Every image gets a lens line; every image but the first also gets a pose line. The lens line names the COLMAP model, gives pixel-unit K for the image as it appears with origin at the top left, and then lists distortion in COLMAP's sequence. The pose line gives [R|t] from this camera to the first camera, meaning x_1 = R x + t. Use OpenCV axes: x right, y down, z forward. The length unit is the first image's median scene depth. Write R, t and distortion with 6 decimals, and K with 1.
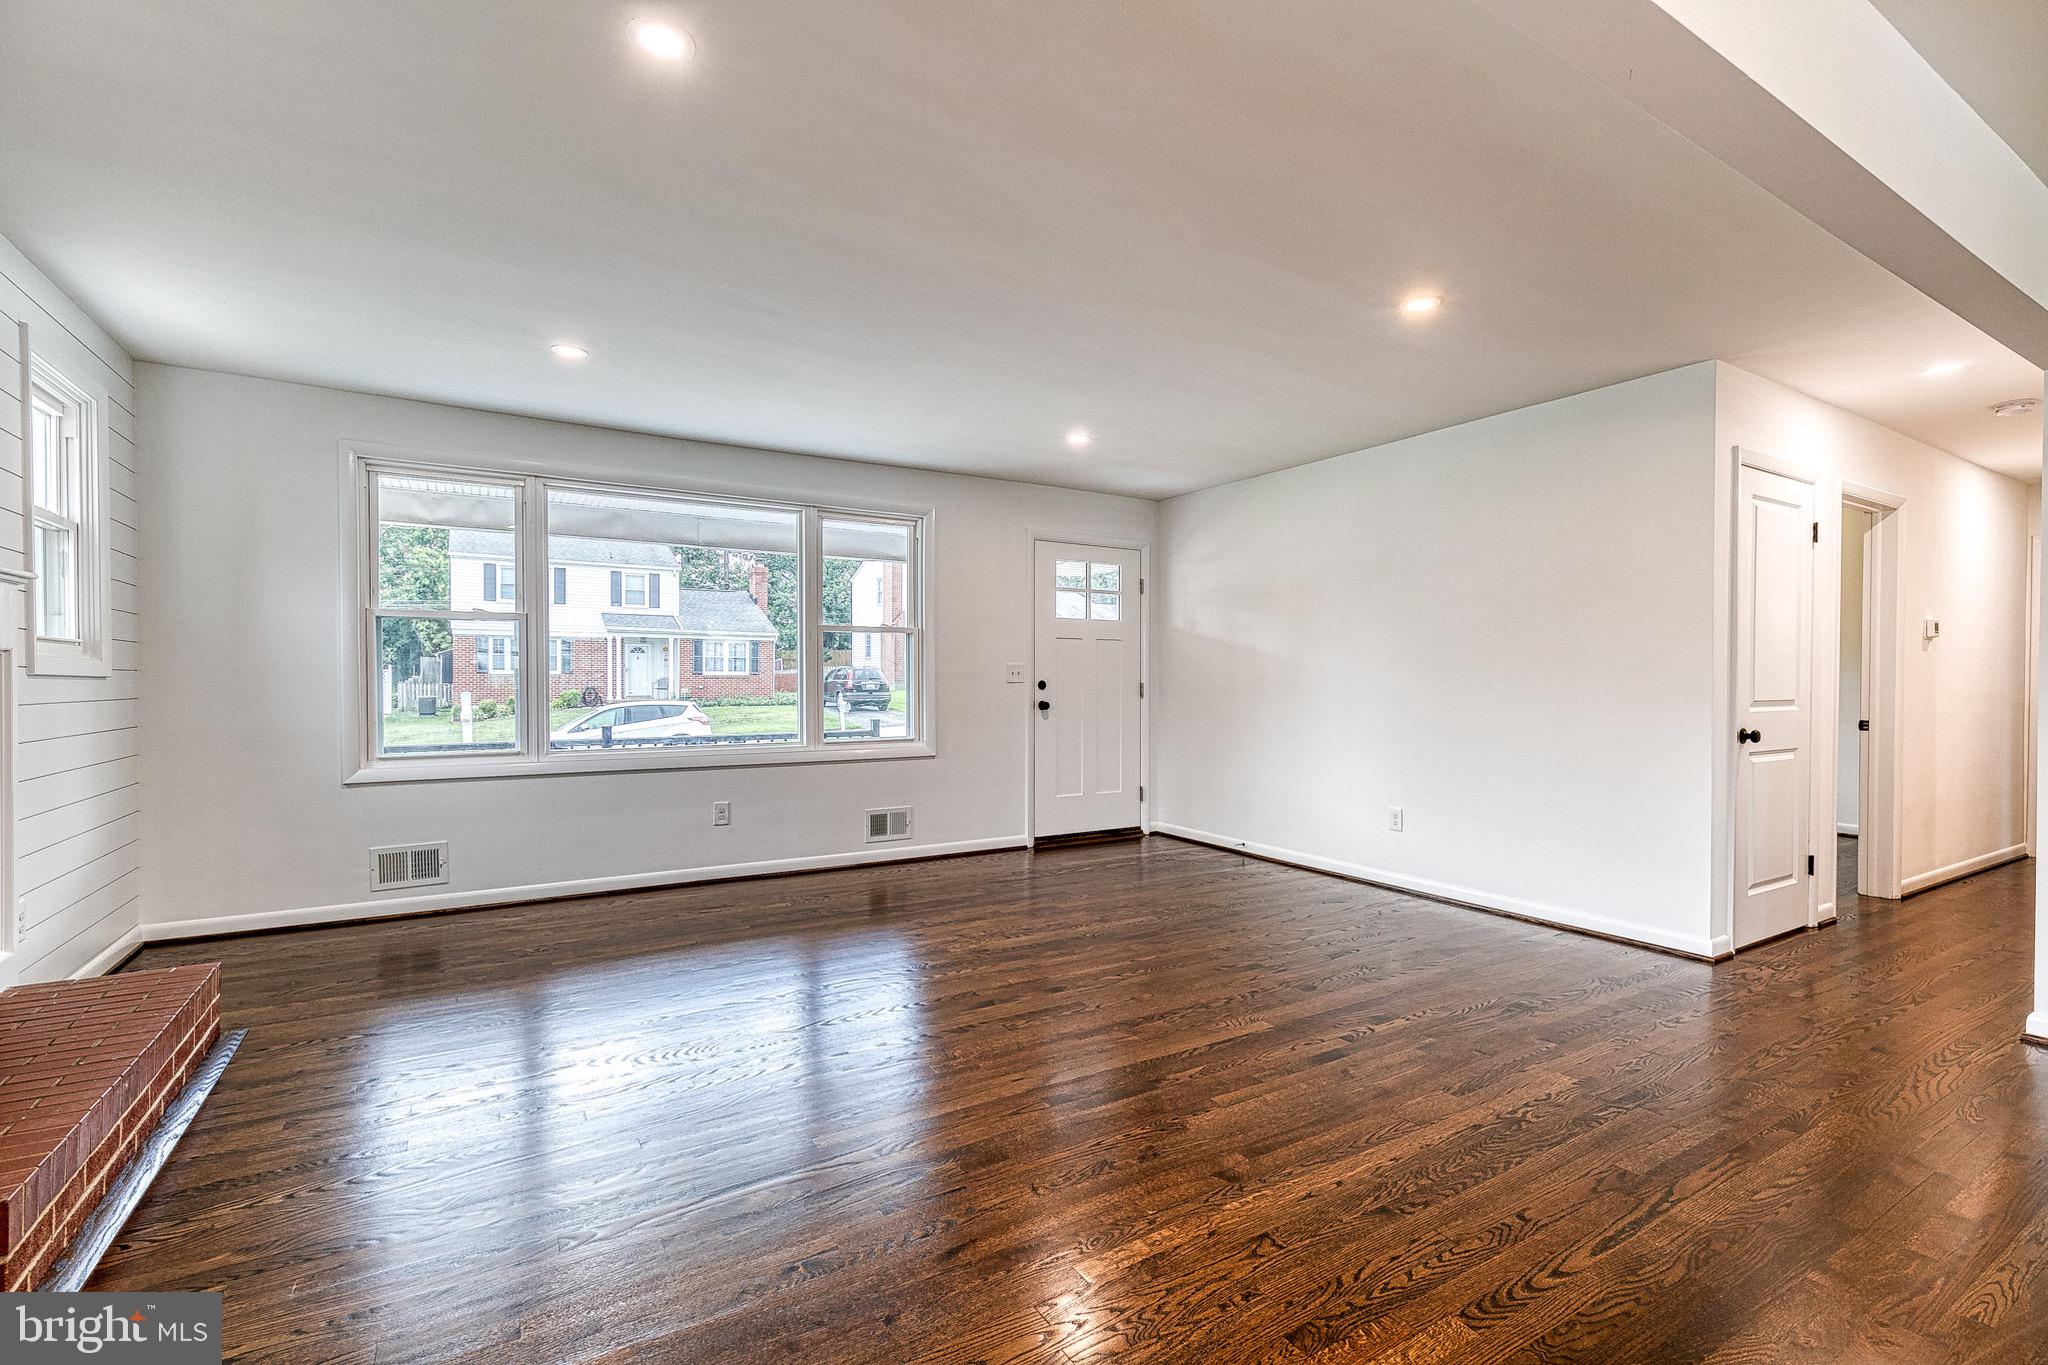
lens RADIAL K [[918.8, 0, 1042.9], [0, 918.8, 689.7], [0, 0, 1]] dist [0.007547, -0.001067]
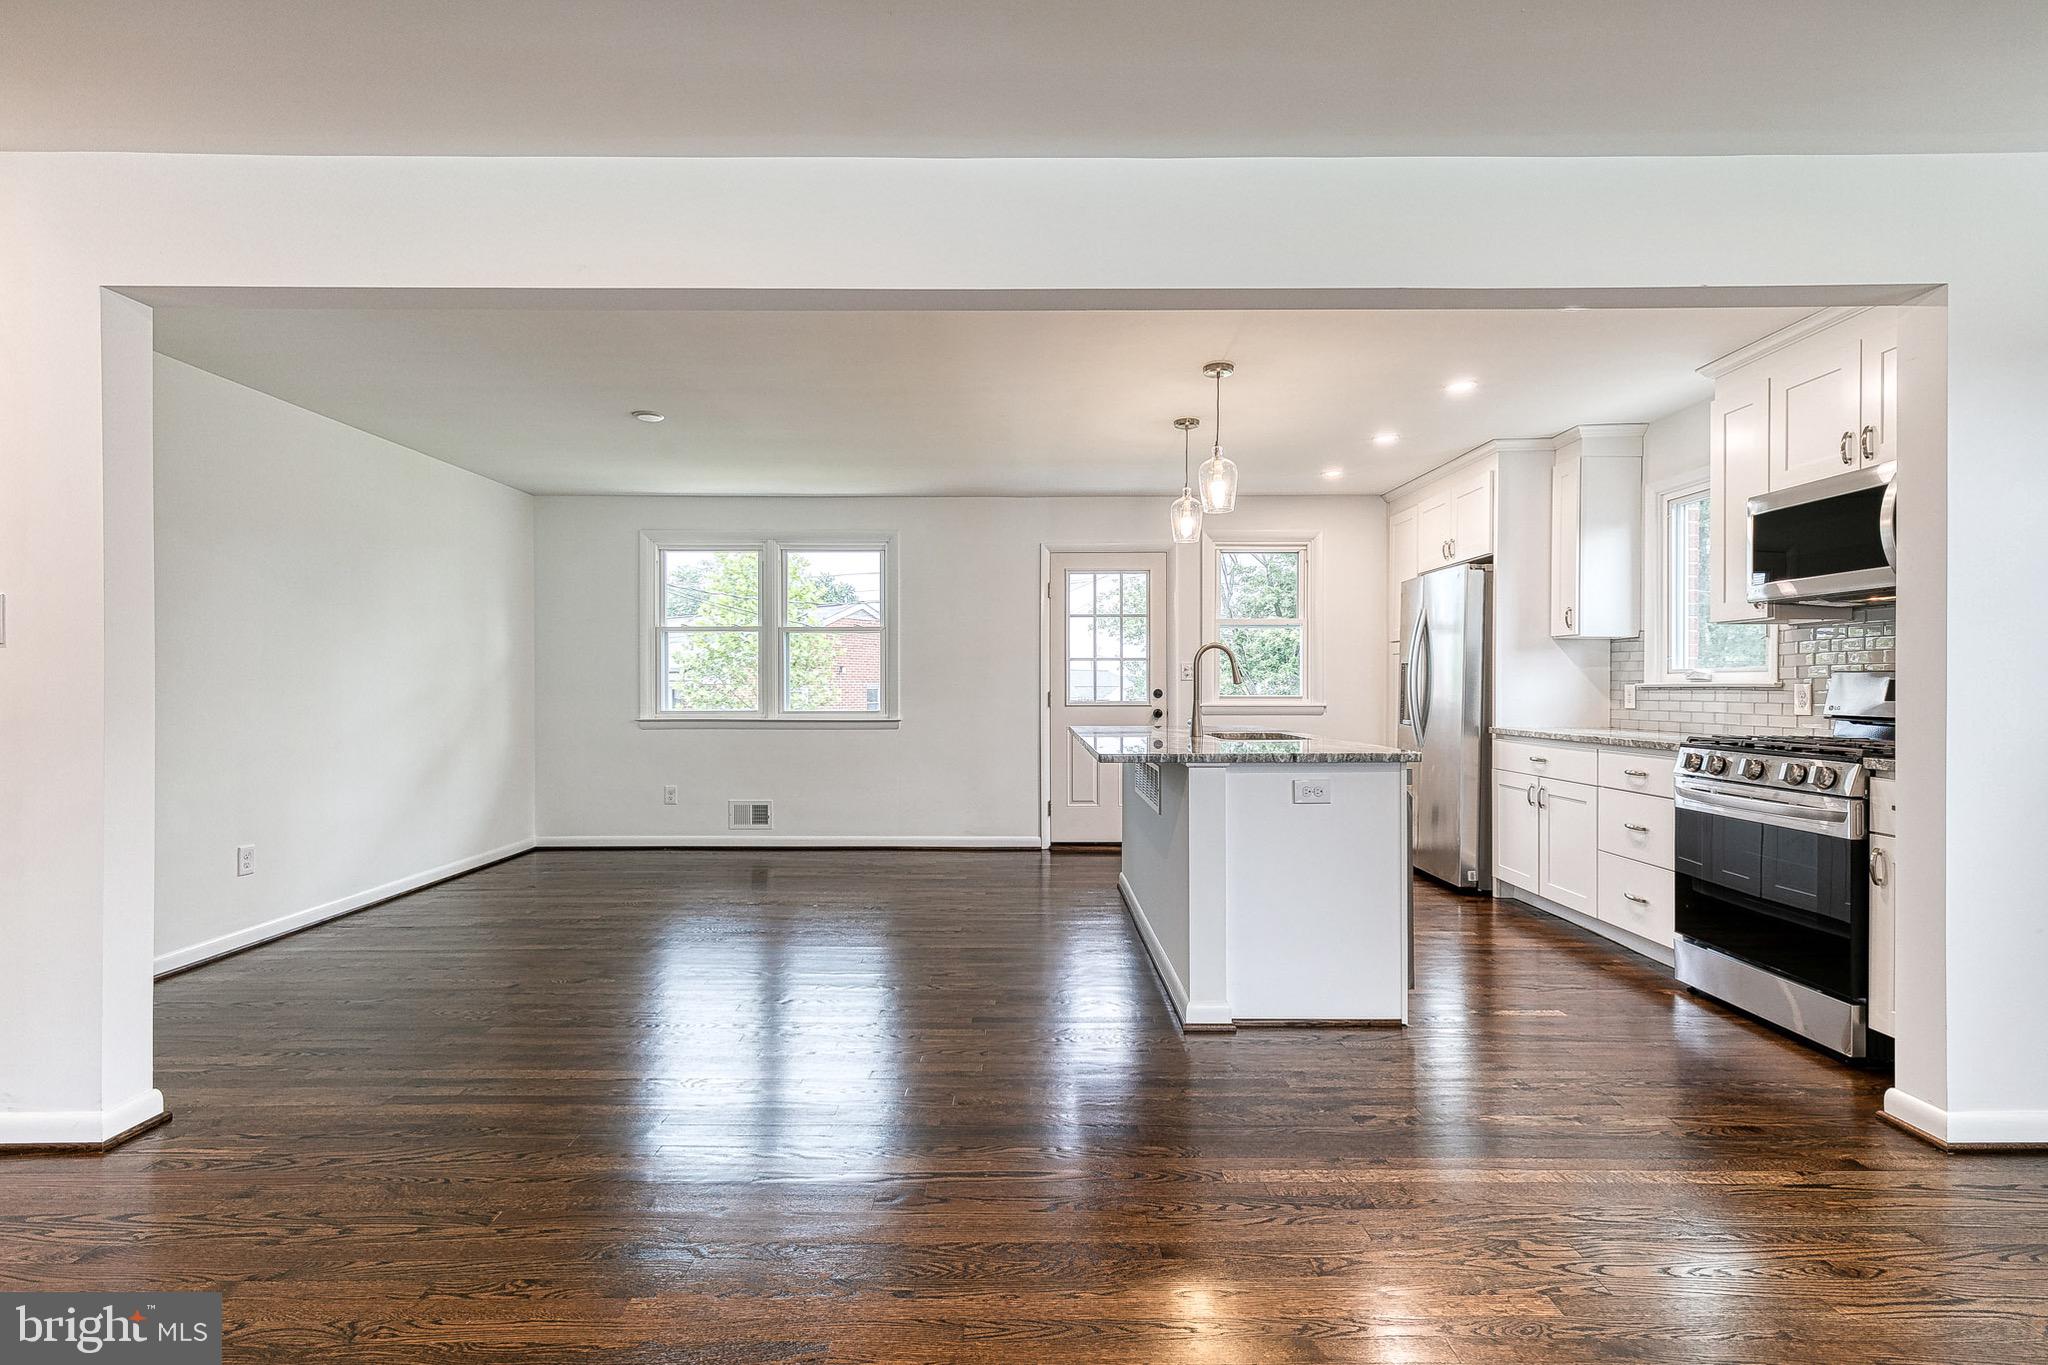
lens RADIAL K [[929.2, 0, 1019.5], [0, 929.2, 687.1], [0, 0, 1]] dist [0.002706, -0.000354]
pose [[-0.844420, -0.002252, 0.535677, -0.002082], [0.004186, 0.999933, 0.010801, -0.007541], [-0.535666, 0.011363, -0.844354, 0.597940]]
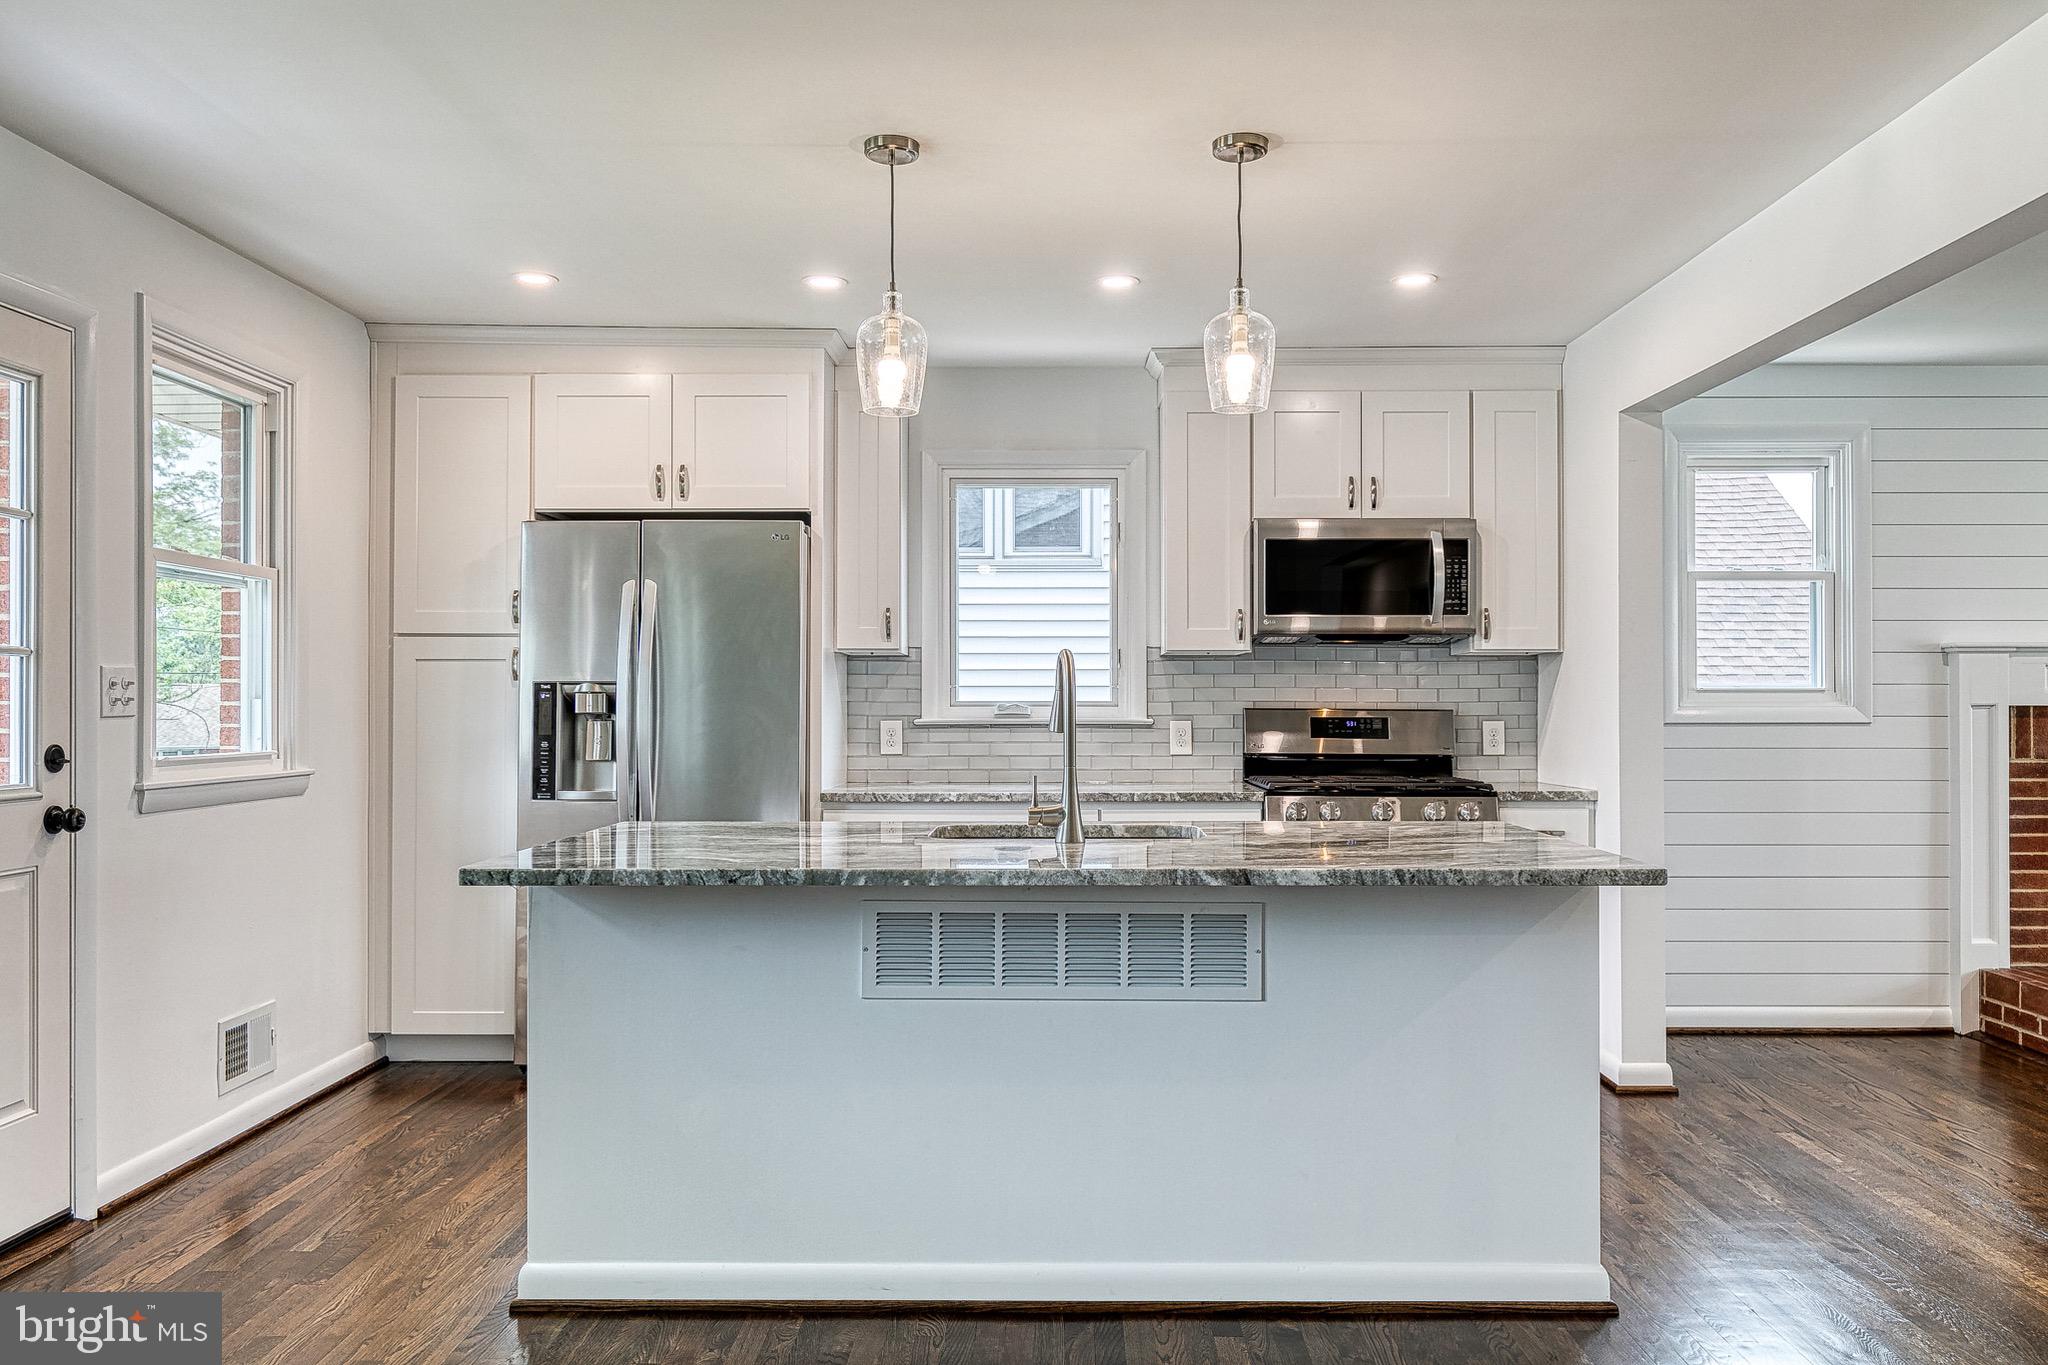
lens RADIAL K [[1535.4, 0, 1048.7], [0, 1535.4, 687.3], [0, 0, 1]] dist [-0.000503, 0.002368]
pose [[-0.535375, -0.010212, -0.844552, 0.715904], [-0.010881, 0.999927, -0.005193, -0.015528], [0.844544, 0.006410, -0.535448, 0.238313]]
